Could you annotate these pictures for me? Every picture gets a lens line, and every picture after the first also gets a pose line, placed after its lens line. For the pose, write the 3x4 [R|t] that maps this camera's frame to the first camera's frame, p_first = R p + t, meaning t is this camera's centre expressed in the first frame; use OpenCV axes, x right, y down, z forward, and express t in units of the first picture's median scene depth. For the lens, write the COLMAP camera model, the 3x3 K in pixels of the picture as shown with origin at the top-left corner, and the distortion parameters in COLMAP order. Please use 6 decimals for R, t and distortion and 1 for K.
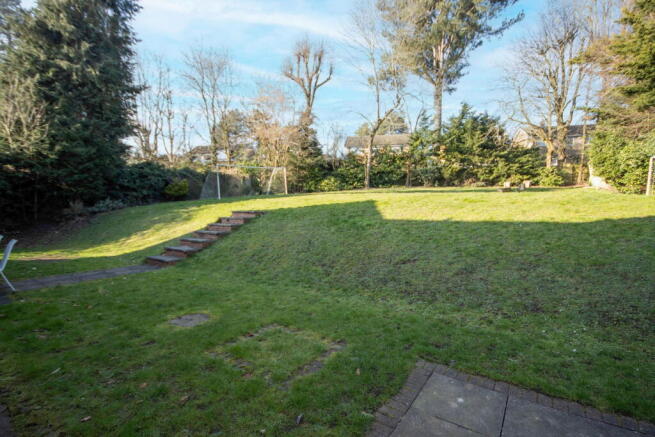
lens RADIAL K [[312.8, 0, 327.5], [0, 312.8, 218.5], [0, 0, 1]] dist [0.018622, -0.014640]
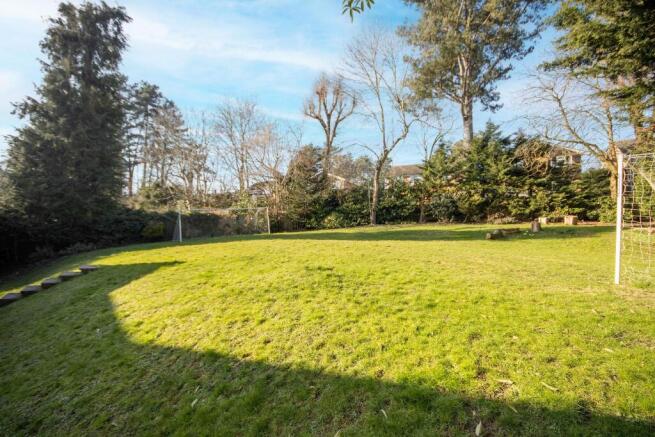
lens RADIAL K [[312.8, 0, 327.5], [0, 312.8, 218.5], [0, 0, 1]] dist [0.018622, -0.014640]
pose [[0.947119, -0.009425, -0.320743, 0.300591], [-0.017397, 0.996590, -0.080658, -0.040219], [0.320409, 0.081973, 0.943726, 0.097810]]
